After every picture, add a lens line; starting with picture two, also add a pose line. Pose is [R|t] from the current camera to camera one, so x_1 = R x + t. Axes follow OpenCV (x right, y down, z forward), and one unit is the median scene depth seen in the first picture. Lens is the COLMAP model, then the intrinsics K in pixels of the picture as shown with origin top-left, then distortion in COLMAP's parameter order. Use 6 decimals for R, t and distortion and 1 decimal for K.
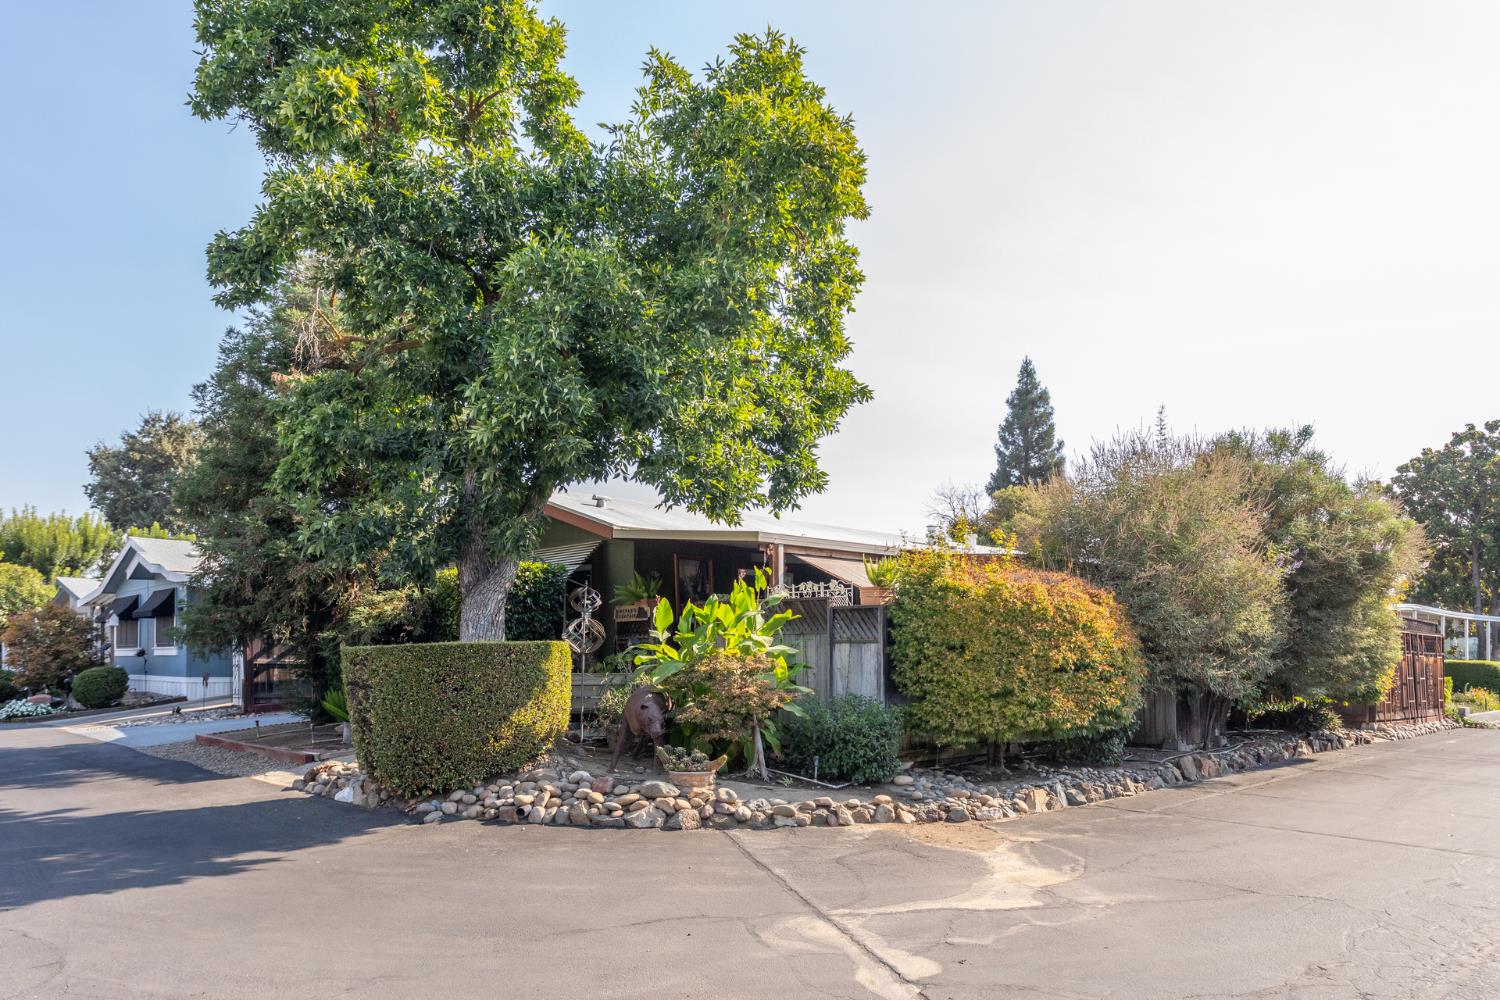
lens RADIAL K [[1068.7, 0, 754.0], [0, 1068.7, 587.7], [0, 0, 1]] dist [0.004652, 0.002668]
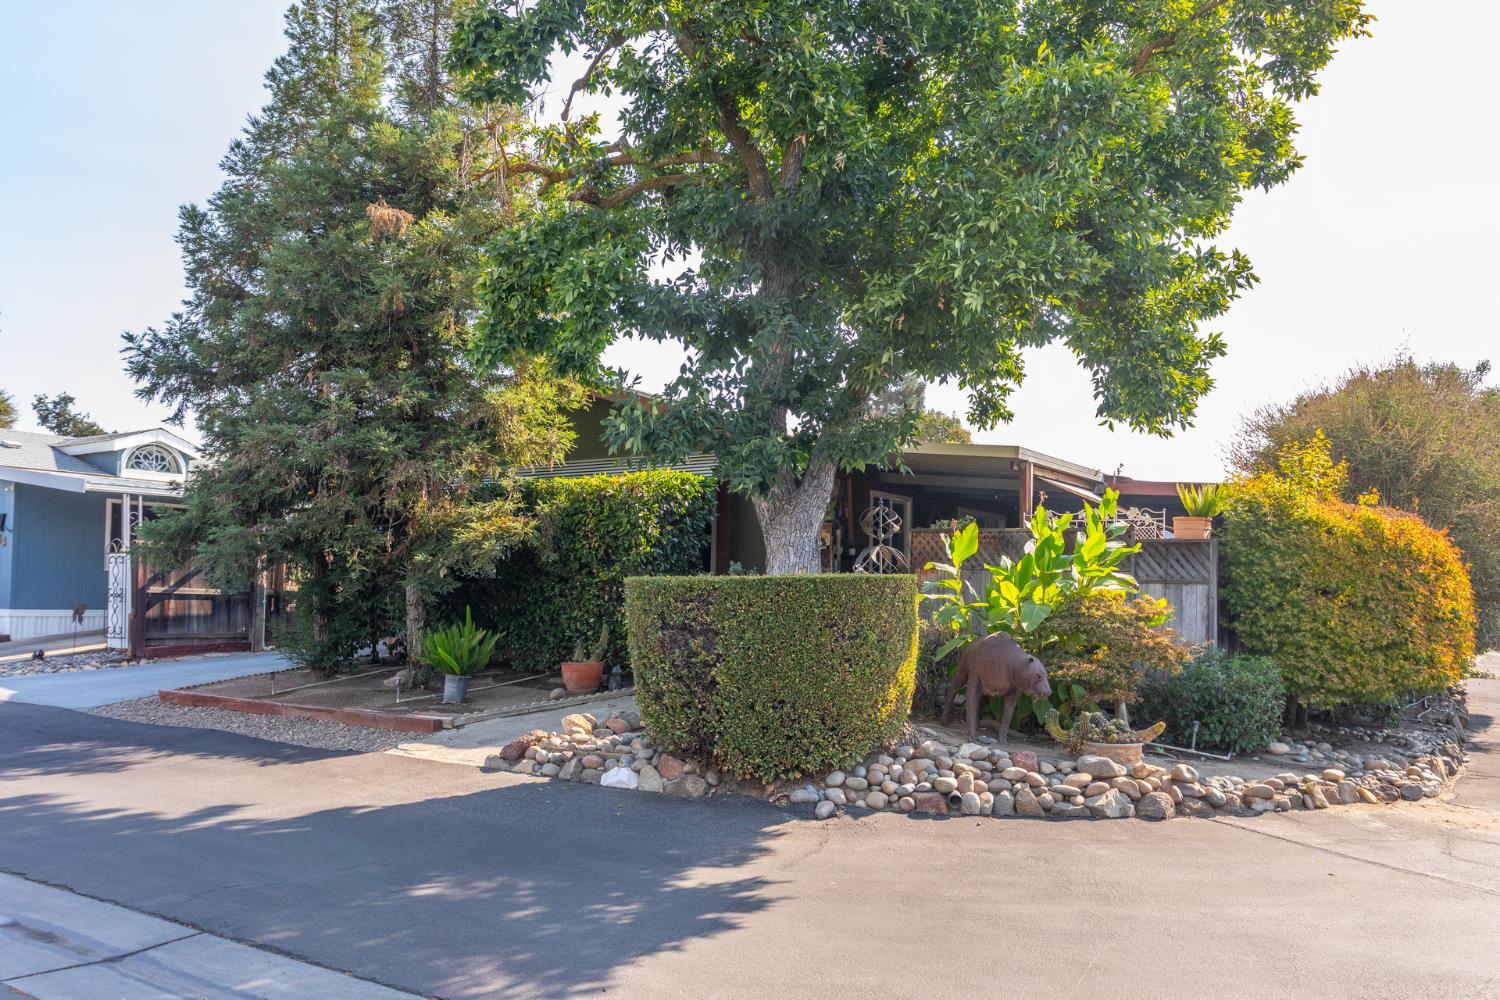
lens RADIAL K [[1178.7, 0, 750.0], [0, 1178.7, 500.0], [0, 0, 1]] dist [0.007891, 0.002085]
pose [[0.973156, 0.034112, 0.227604, -0.482295], [-0.031132, 0.999376, -0.016671, 0.012755], [-0.228030, 0.009138, 0.973611, 0.184158]]
